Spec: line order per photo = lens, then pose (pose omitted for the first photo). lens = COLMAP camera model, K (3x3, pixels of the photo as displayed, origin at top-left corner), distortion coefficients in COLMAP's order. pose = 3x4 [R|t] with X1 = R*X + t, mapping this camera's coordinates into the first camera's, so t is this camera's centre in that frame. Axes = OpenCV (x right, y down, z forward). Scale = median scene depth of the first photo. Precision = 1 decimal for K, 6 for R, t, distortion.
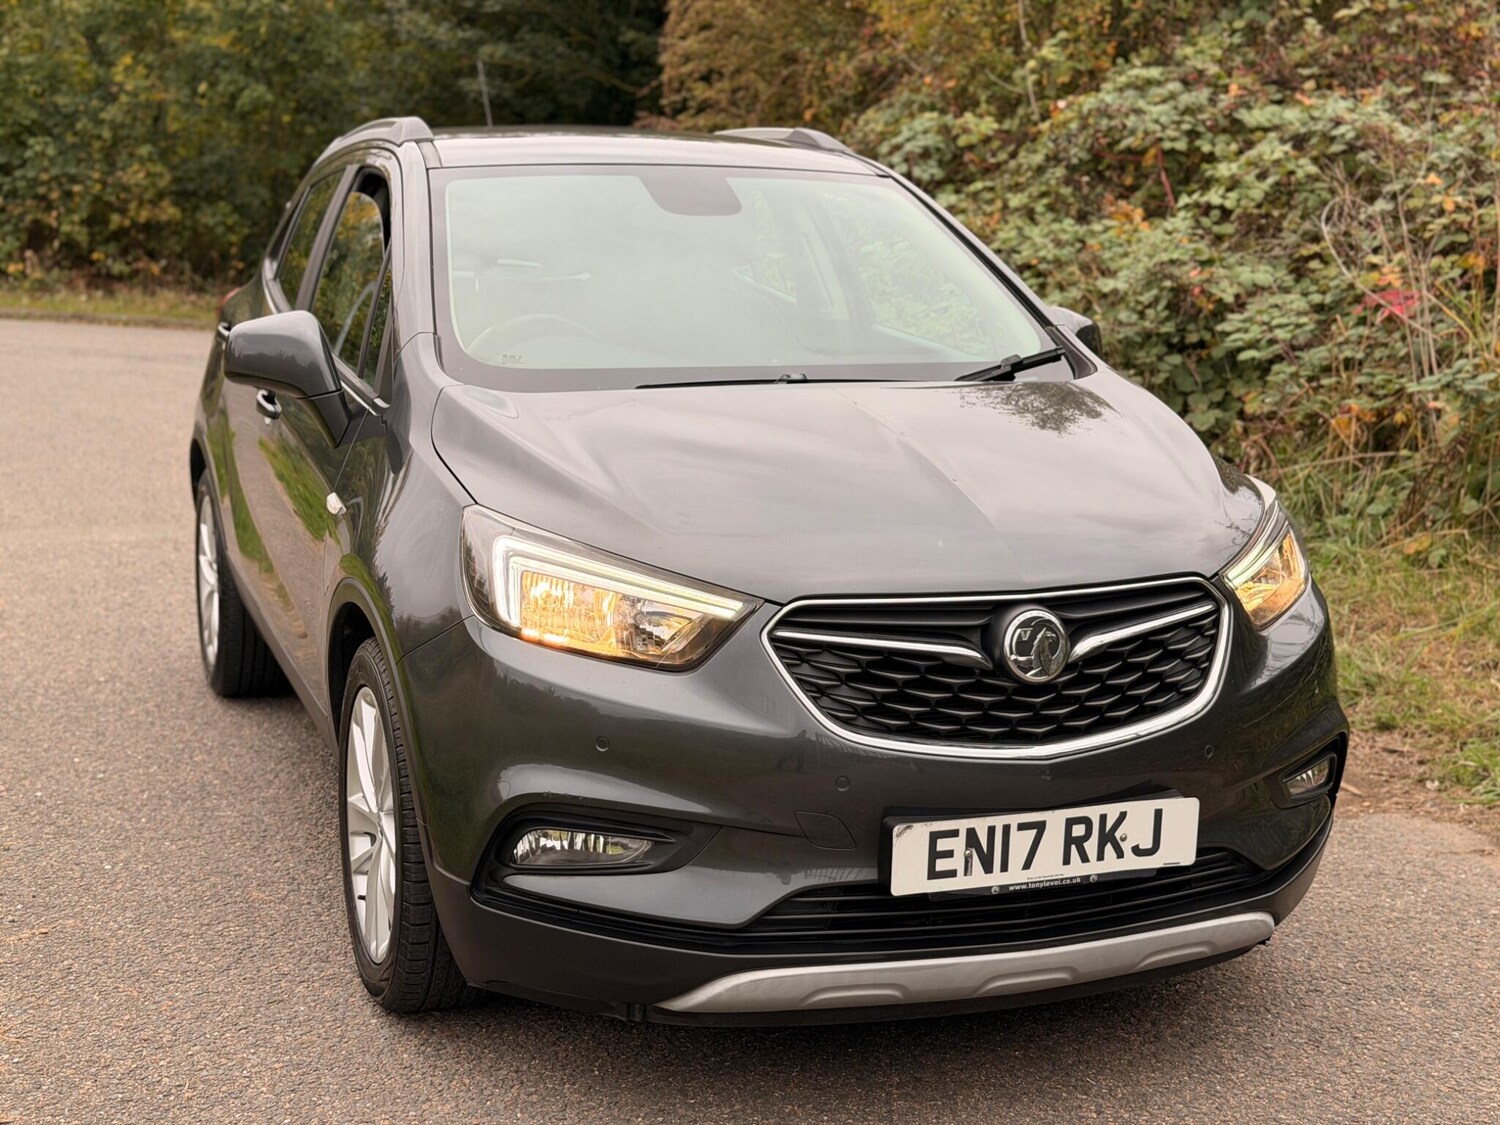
lens RADIAL K [[2071.0, 0, 741.9], [0, 2071.0, 560.2], [0, 0, 1]] dist [0.192331, -0.381363]
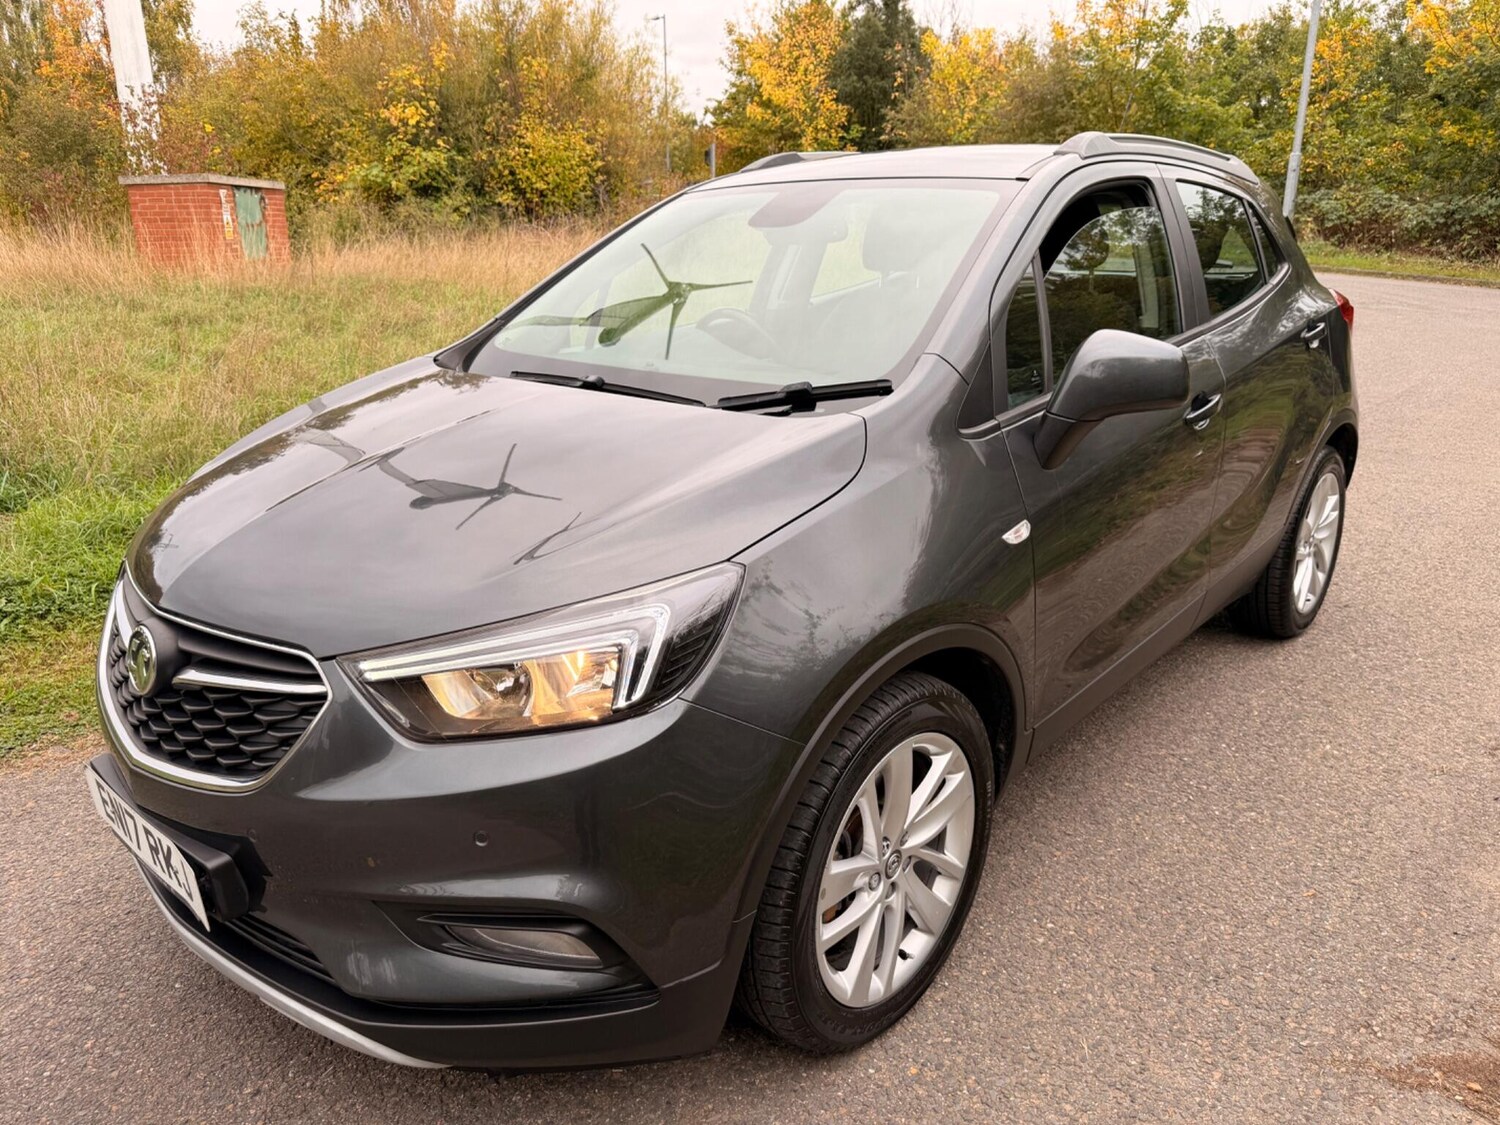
lens RADIAL K [[1058.4, 0, 753.8], [0, 1058.4, 555.3], [0, 0, 1]] dist [0.010112, -0.017050]
pose [[0.467150, 0.251160, -0.847756, 0.706855], [-0.130249, 0.967894, 0.214981, -0.159577], [0.874532, 0.009991, 0.484864, 0.994974]]
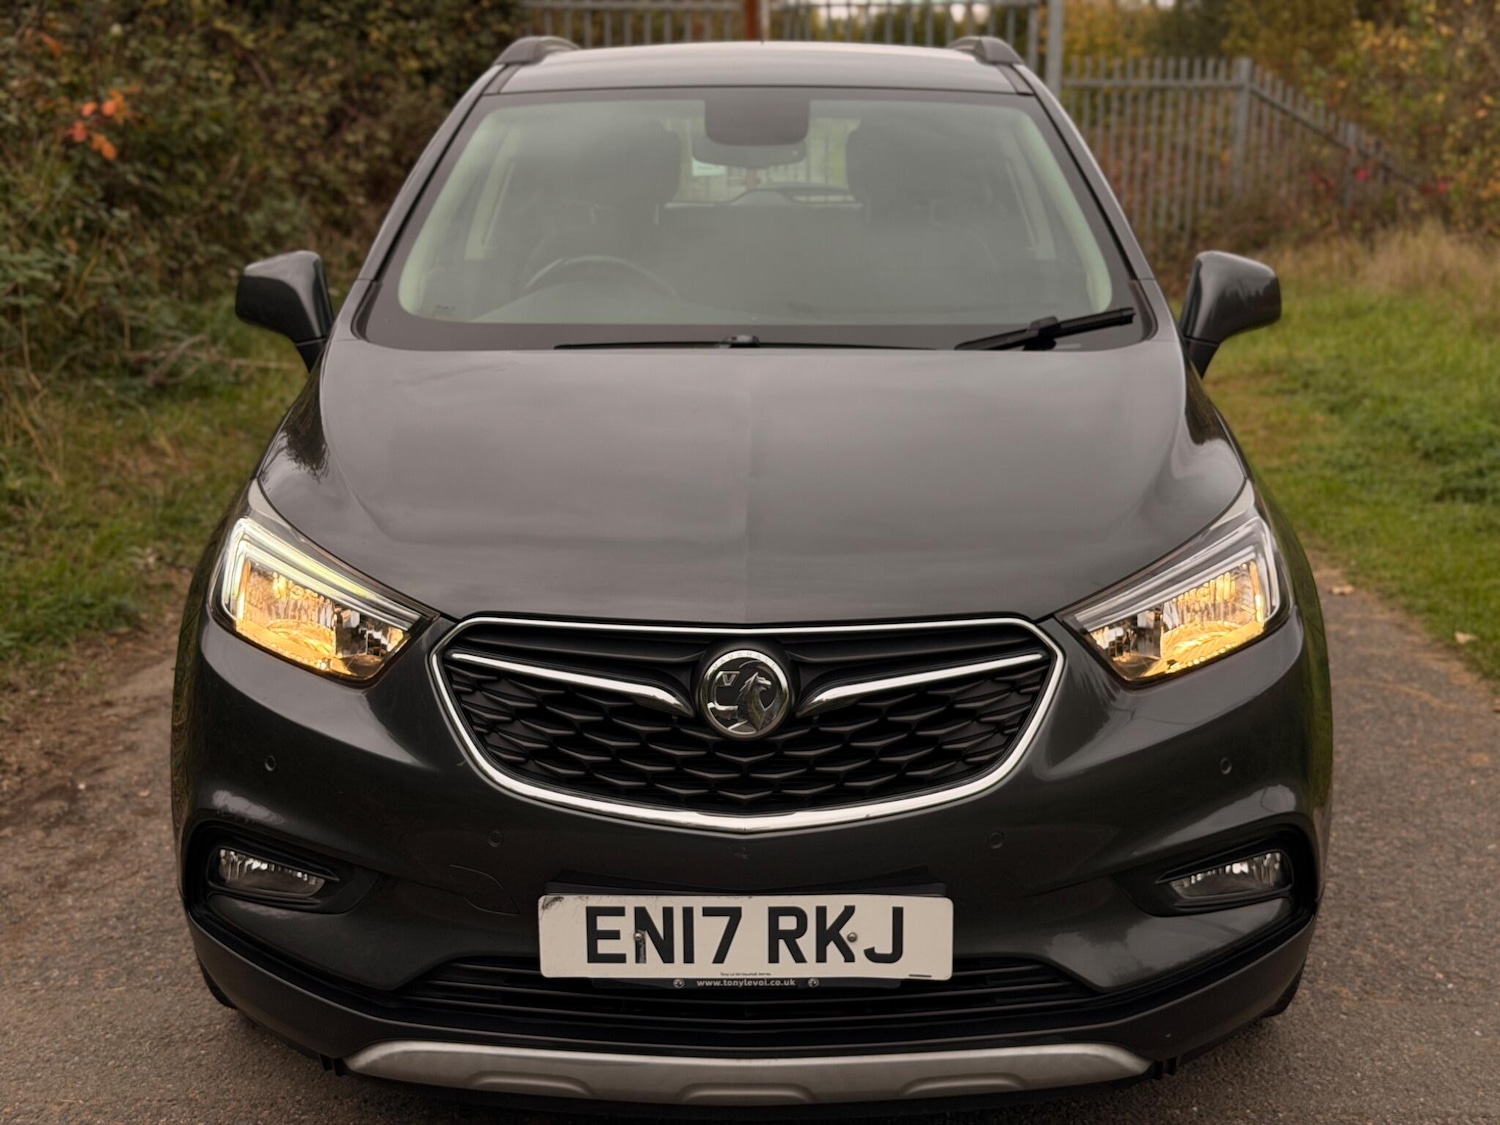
lens RADIAL K [[2066.7, 0, 763.8], [0, 2066.7, 558.6], [0, 0, 1]] dist [0.185226, -0.321342]
pose [[0.934984, 0.066694, -0.348363, 0.421380], [-0.050747, 0.997212, 0.054715, -0.055631], [0.351041, -0.033479, 0.935761, 0.240755]]
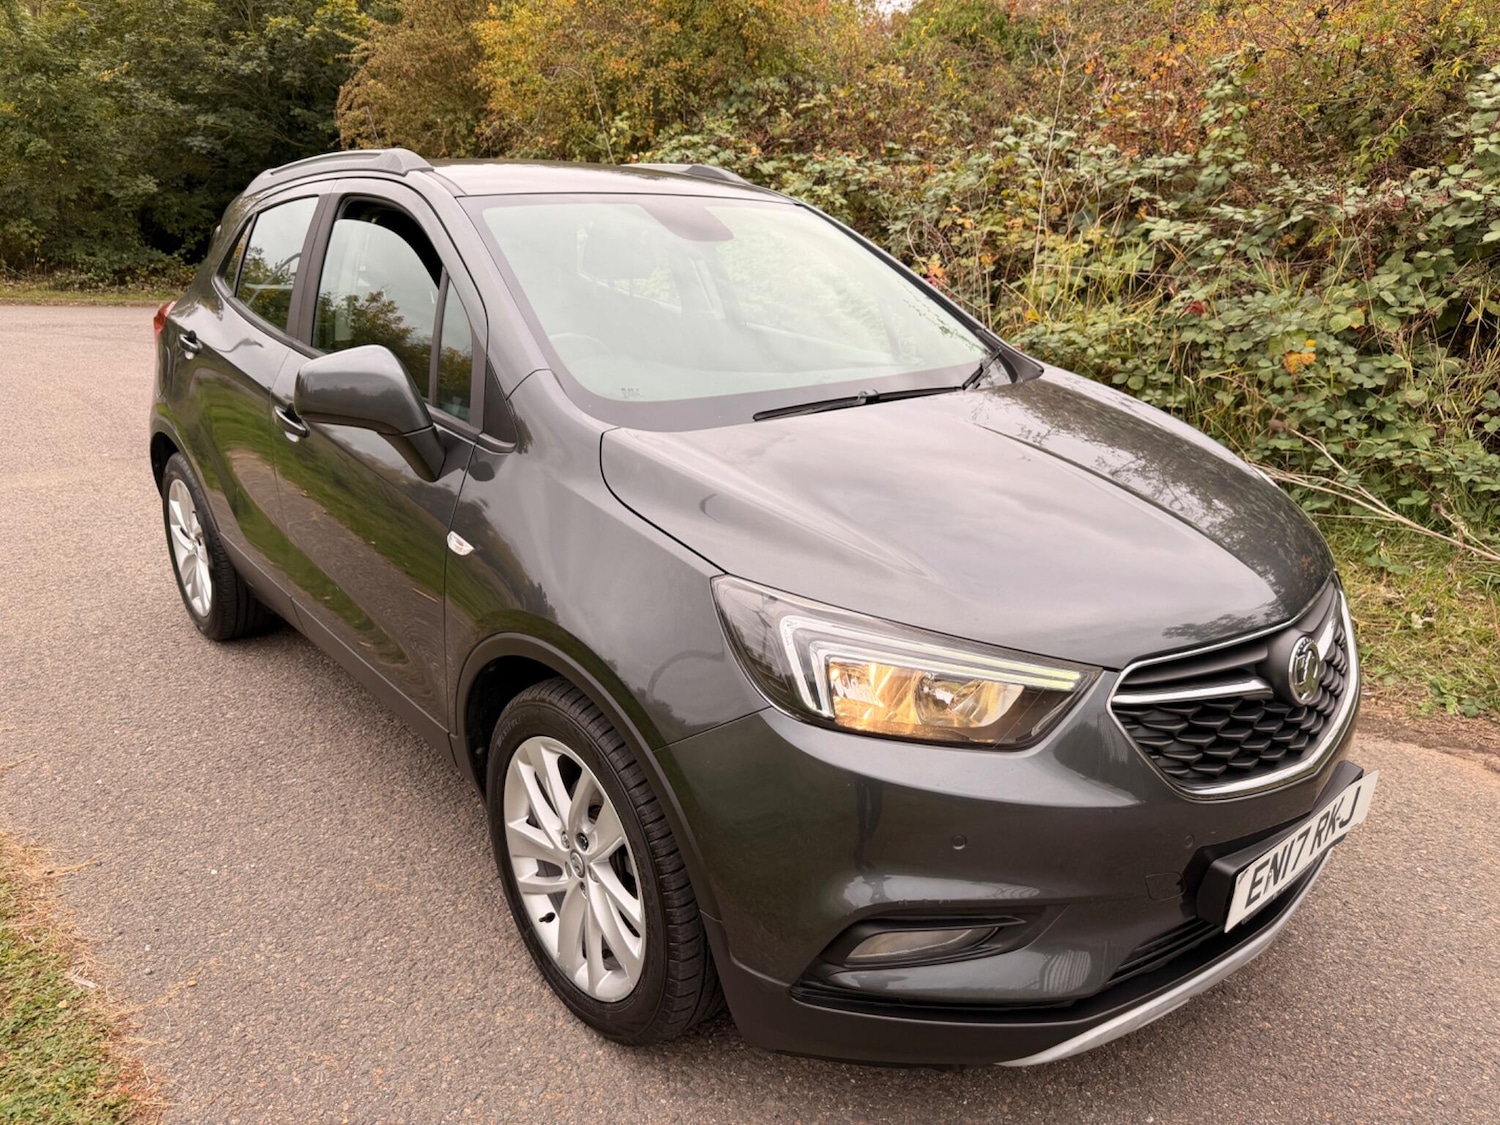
lens RADIAL K [[1061.2, 0, 748.5], [0, 1061.2, 566.0], [0, 0, 1]] dist [0.001645, -0.006761]
pose [[0.937884, -0.109717, 0.329145, -0.290106], [0.059291, 0.985411, 0.159530, -0.111439], [-0.341846, -0.130106, 0.930706, 0.593463]]
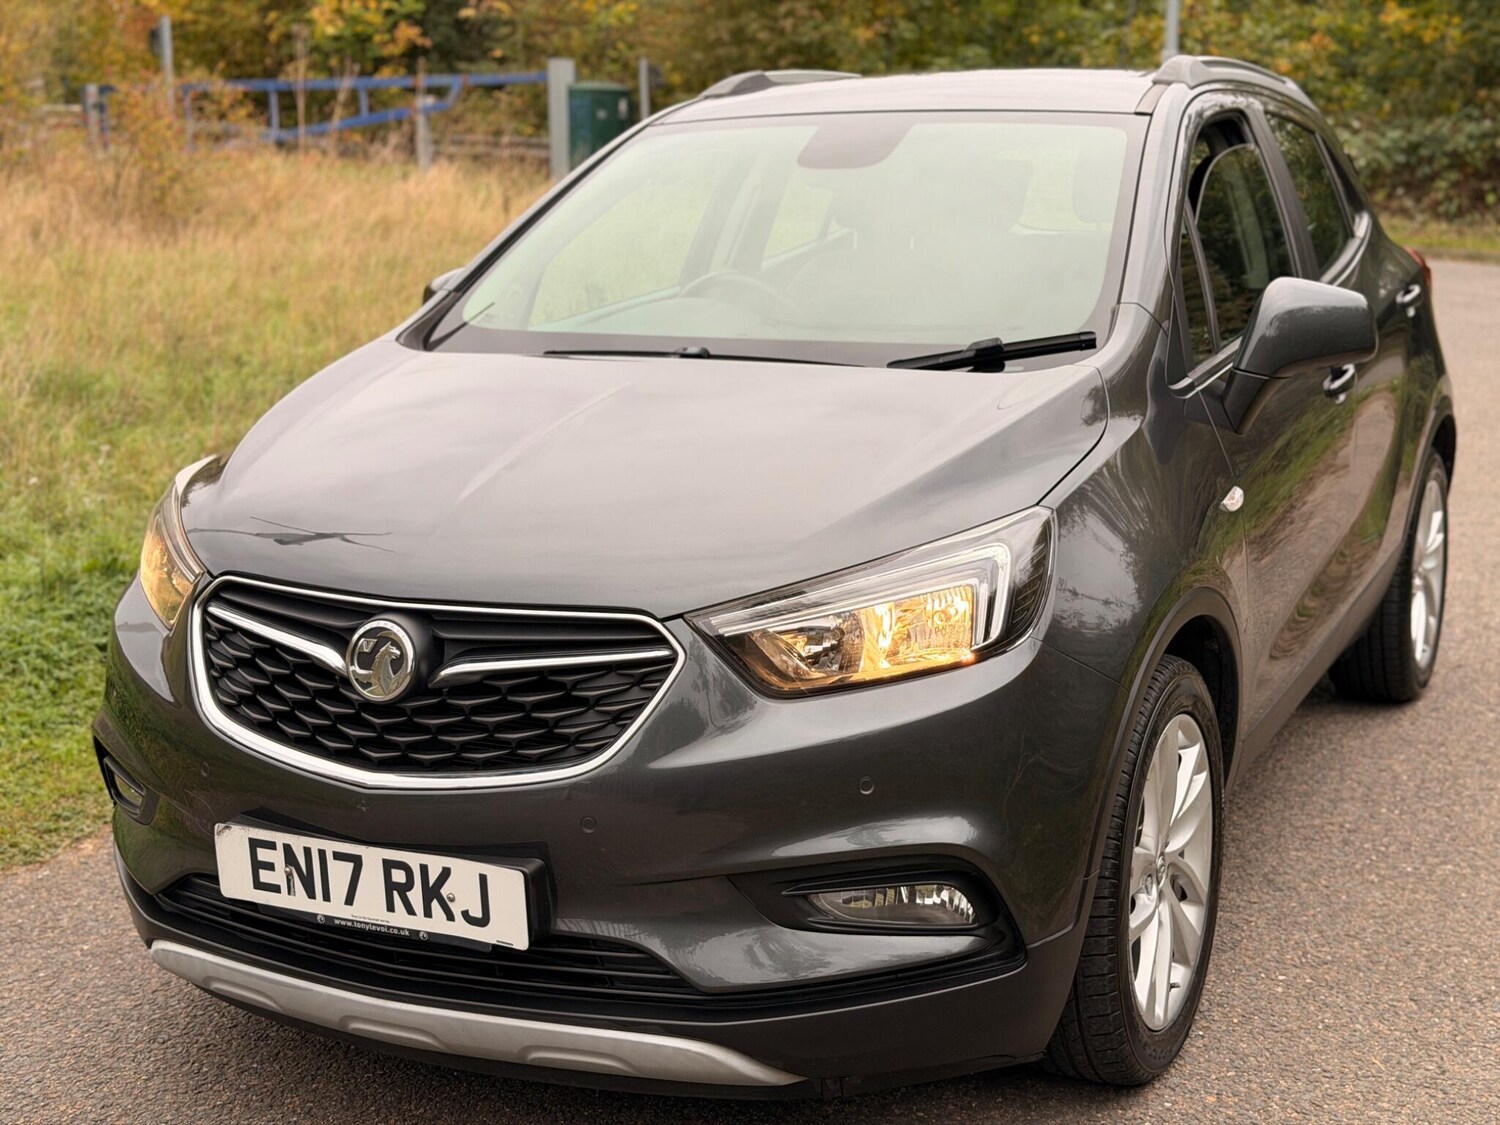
lens RADIAL K [[2071.0, 0, 741.9], [0, 2071.0, 560.2], [0, 0, 1]] dist [0.192331, -0.381363]
pose [[0.685983, 0.121000, -0.717486, 0.866173], [-0.103309, 0.992283, 0.068571, -0.076759], [0.720247, 0.027084, 0.693189, 0.486621]]
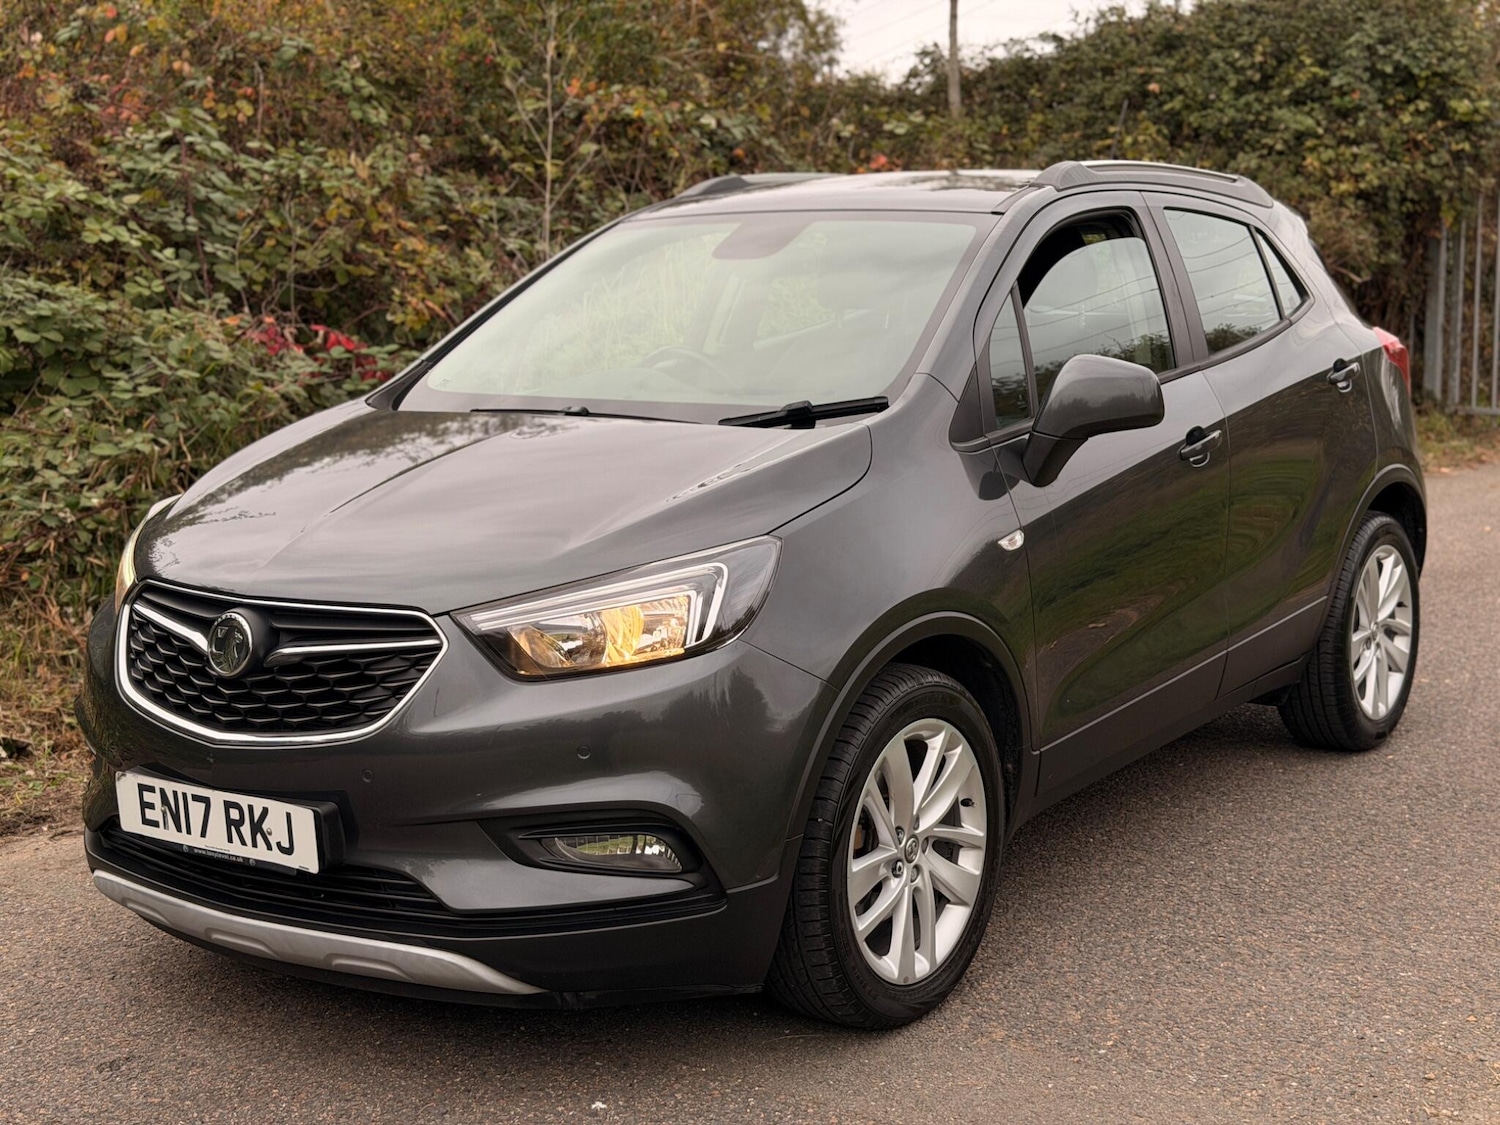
lens RADIAL K [[2103.3, 0, 751.0], [0, 2103.3, 531.7], [0, 0, 1]] dist [0.130094, -0.131034]
pose [[0.564049, 0.094860, -0.820274, 1.222018], [-0.117410, 0.992500, 0.034042, -0.090571], [0.817351, 0.077107, 0.570956, 0.560499]]
